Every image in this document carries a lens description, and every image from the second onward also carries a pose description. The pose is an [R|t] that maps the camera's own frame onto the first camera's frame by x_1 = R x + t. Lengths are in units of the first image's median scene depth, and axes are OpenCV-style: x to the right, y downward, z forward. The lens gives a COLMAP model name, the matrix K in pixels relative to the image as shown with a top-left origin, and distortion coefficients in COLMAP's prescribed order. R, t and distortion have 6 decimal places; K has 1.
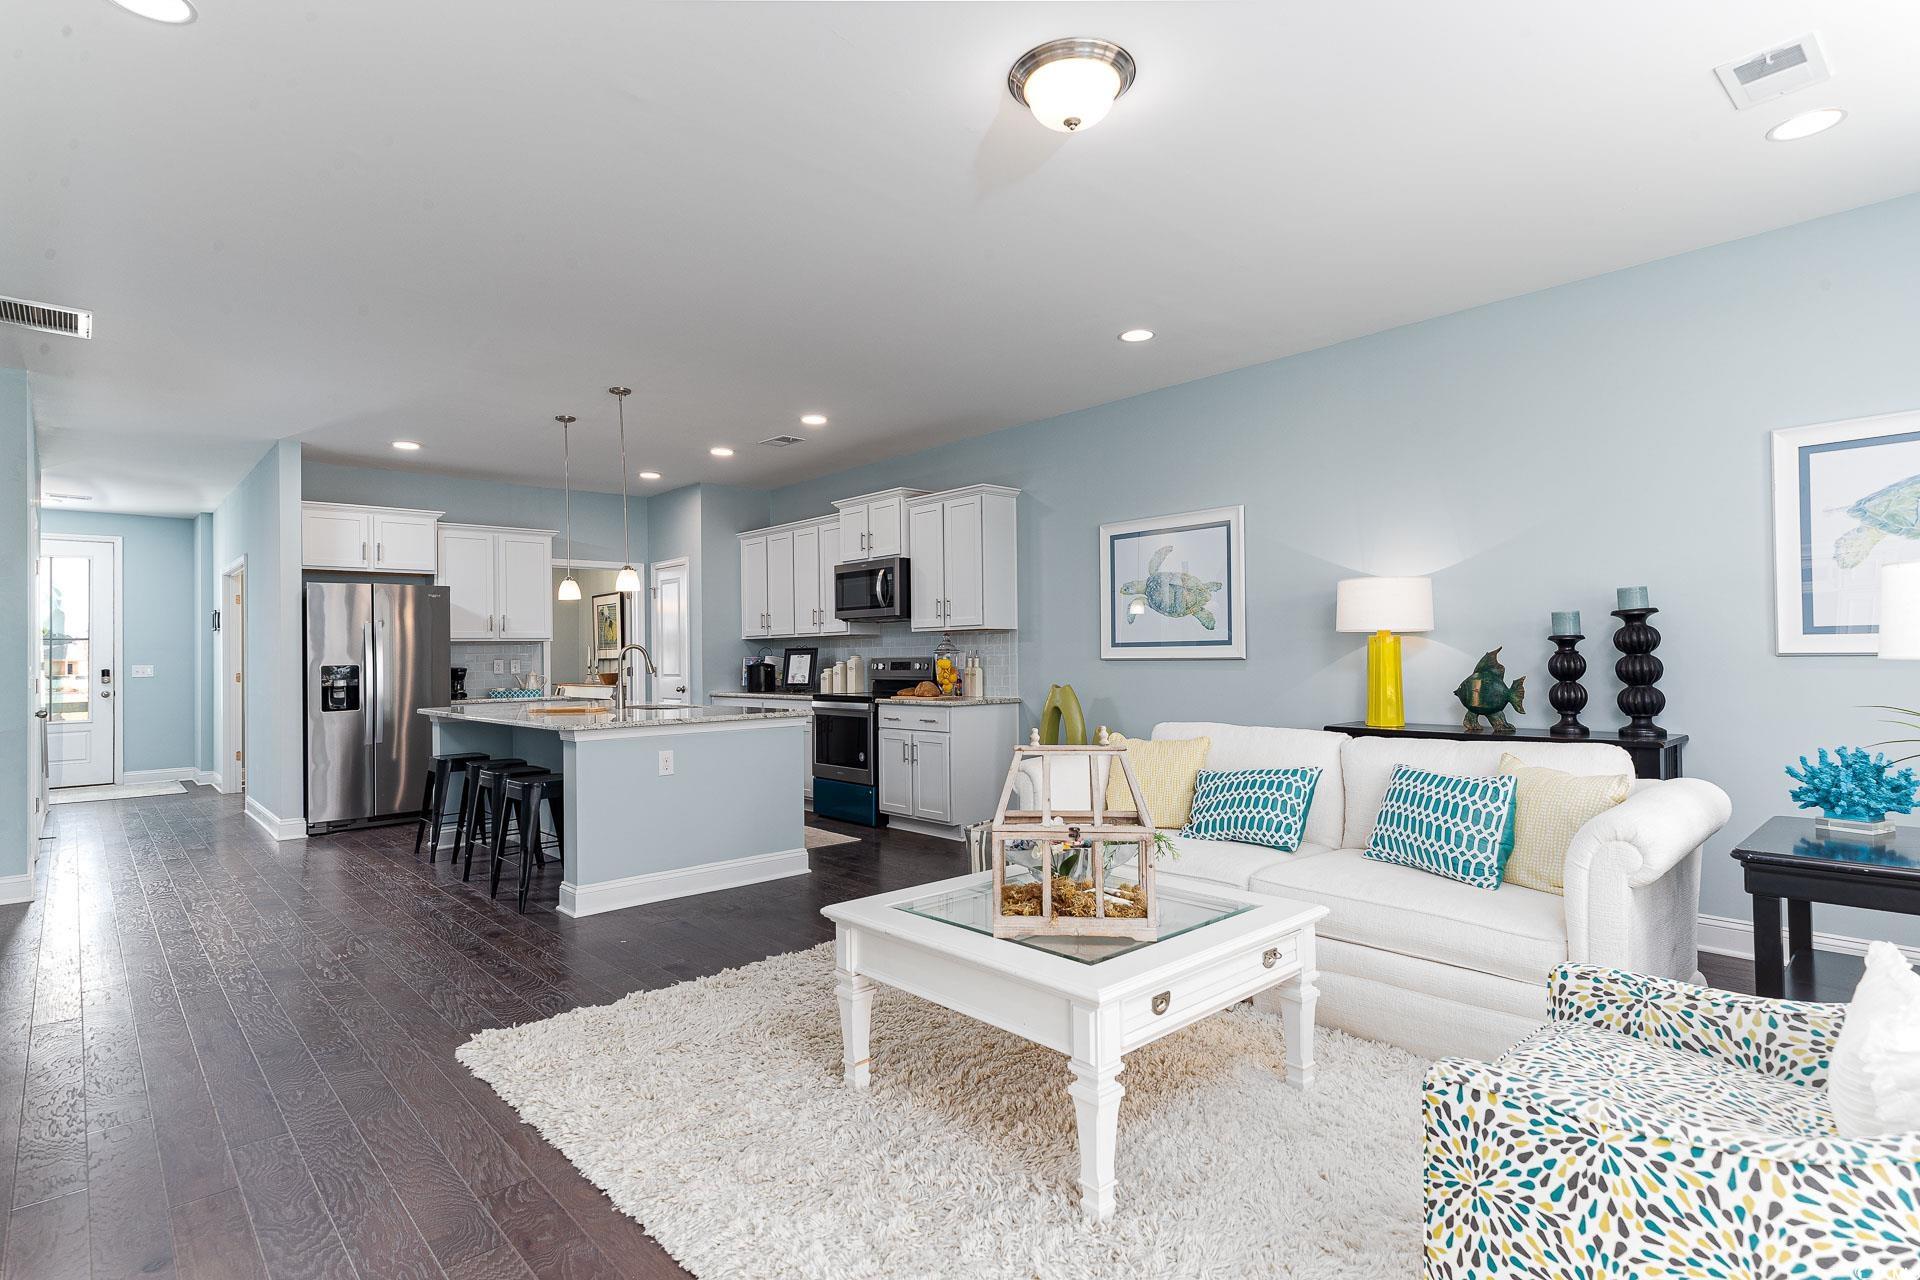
lens RADIAL K [[953.6, 0, 960.0], [0, 953.6, 640.0], [0, 0, 1]] dist [0.001050, 0.000713]
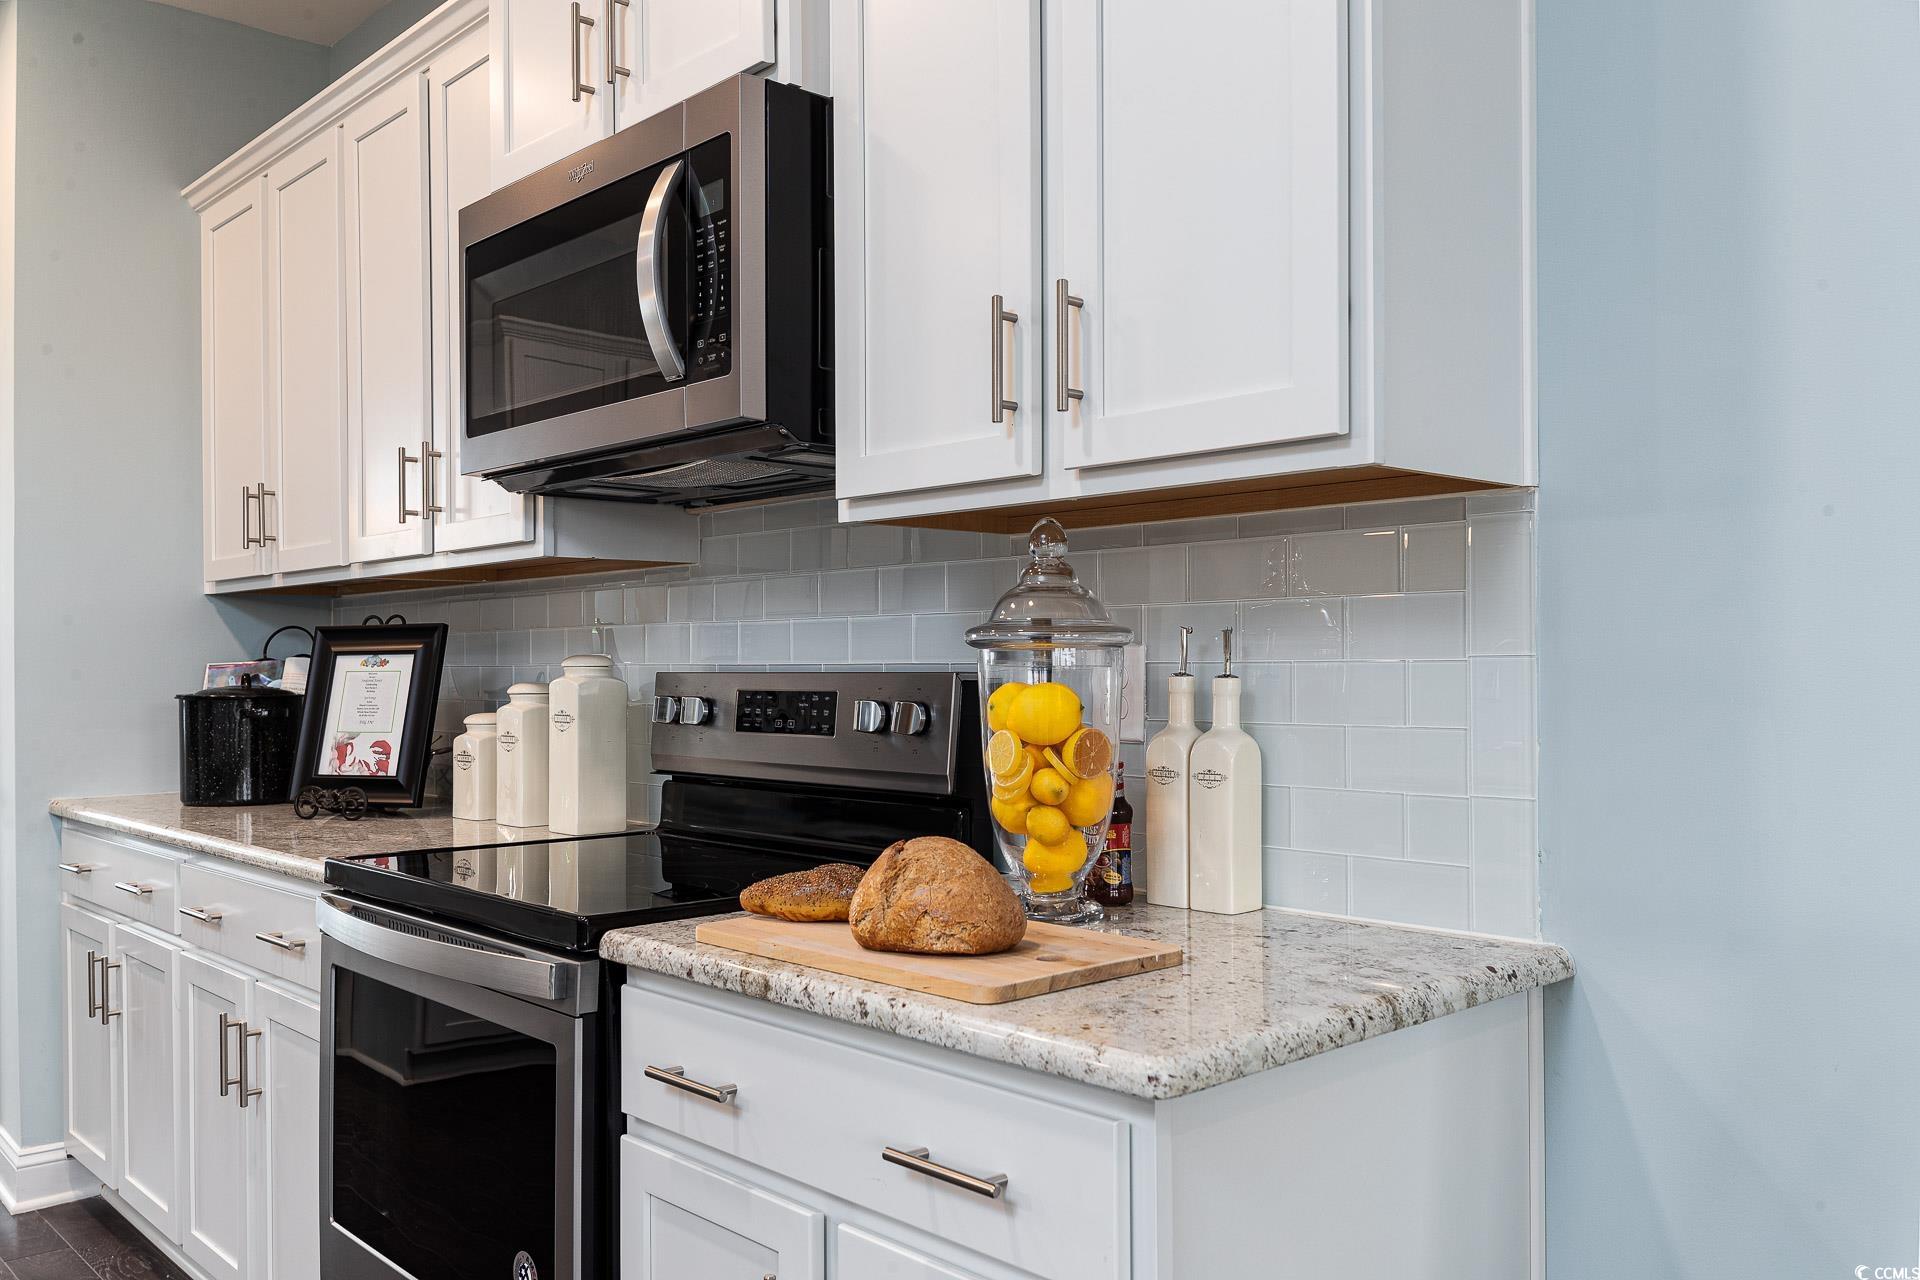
lens RADIAL K [[1561.6, 0, 960.0], [0, 1561.6, 640.0], [0, 0, 1]] dist [0.003962, 0.000615]
pose [[0.999922, 0.004601, 0.011650, -0.031577], [-0.004662, 0.999975, 0.005246, 0.011012], [-0.011626, -0.005300, 0.999918, 0.714444]]
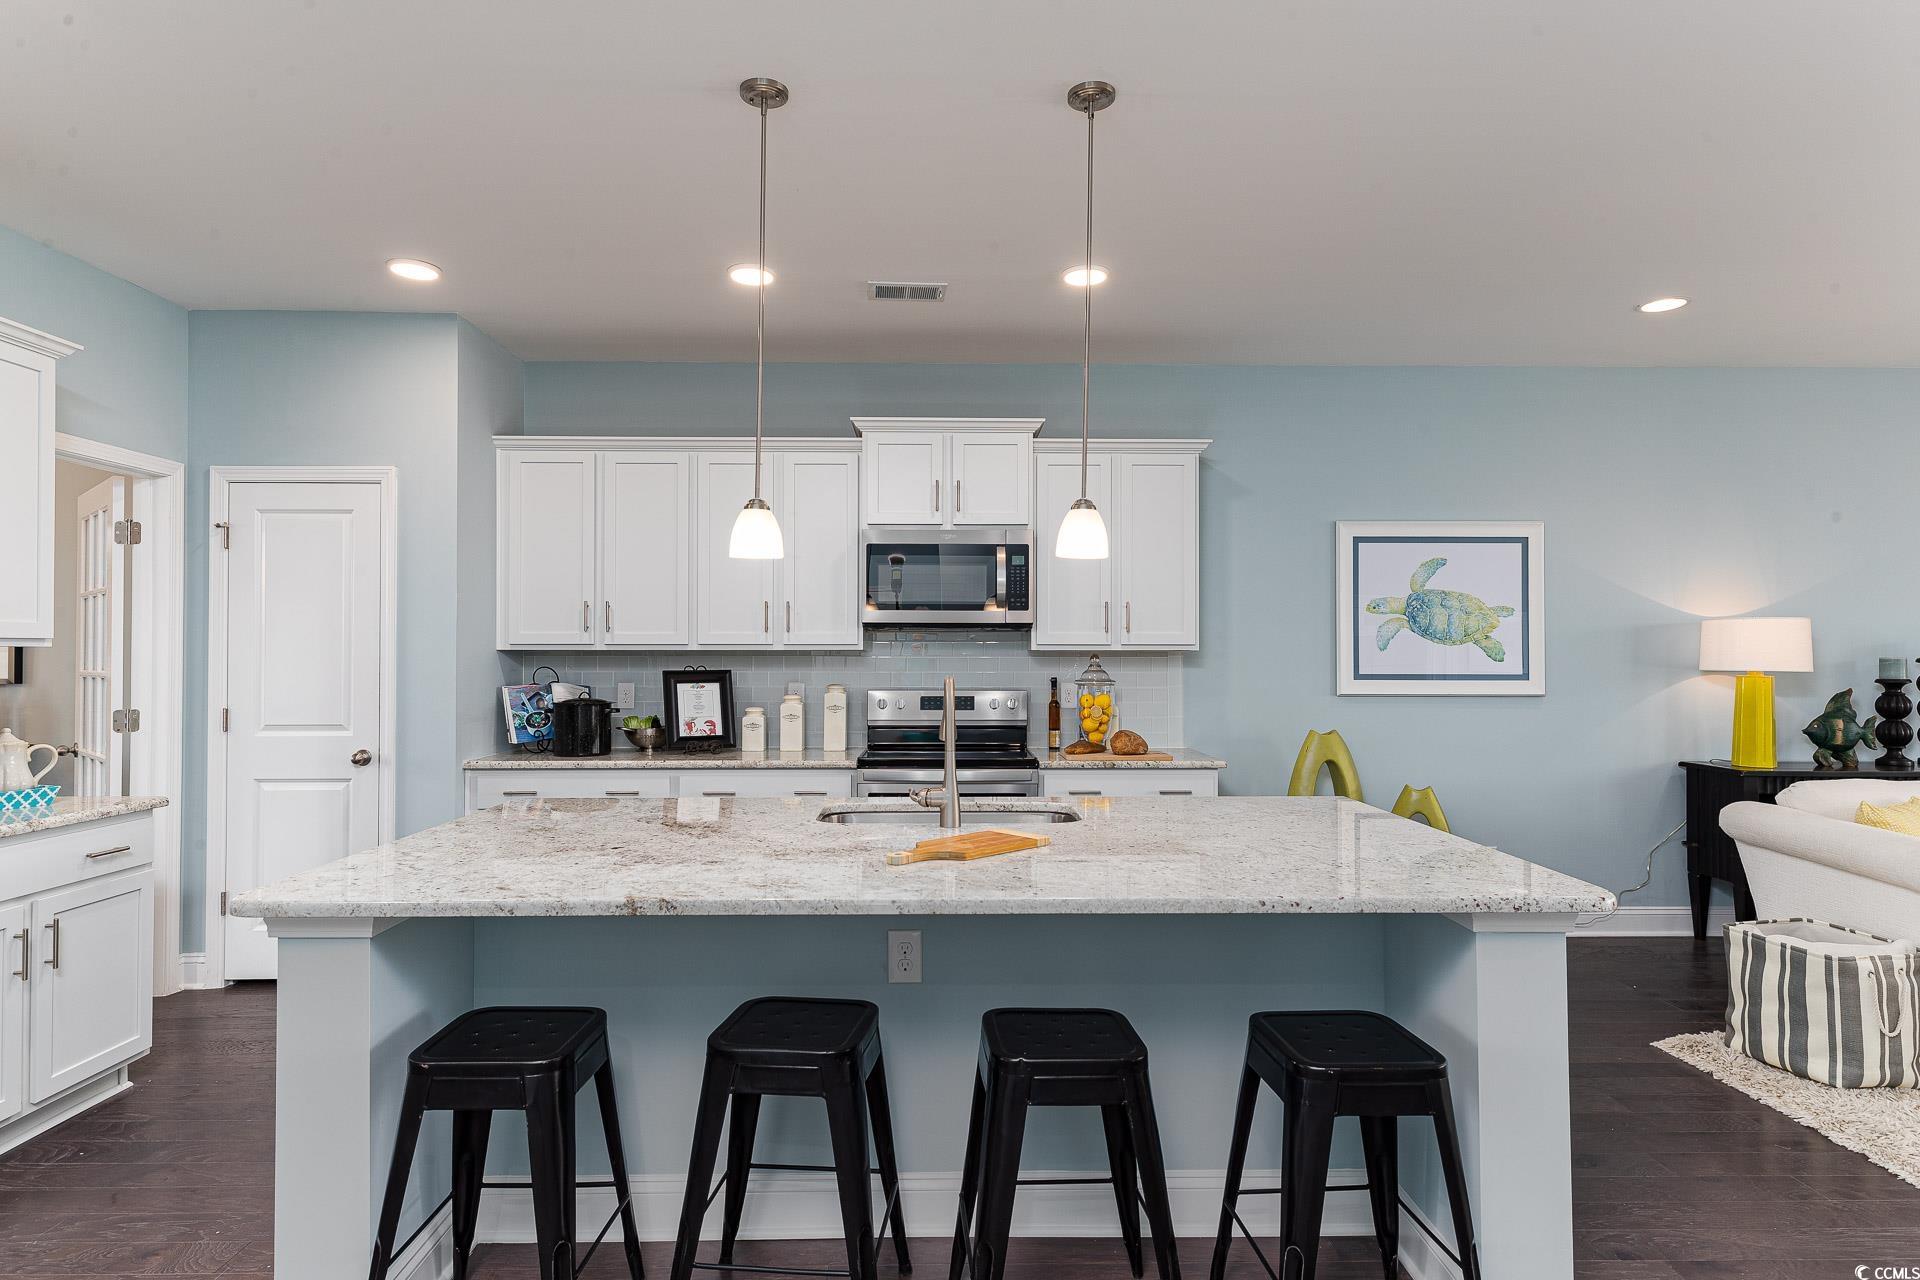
lens RADIAL K [[1039.7, 0, 960.0], [0, 1039.7, 640.0], [0, 0, 1]] dist [0.002608, -0.000688]
pose [[0.667248, 0.024942, 0.744418, -0.593653], [-0.023424, 0.999647, -0.012498, -0.005703], [-0.744467, -0.009098, 0.667597, 0.578288]]
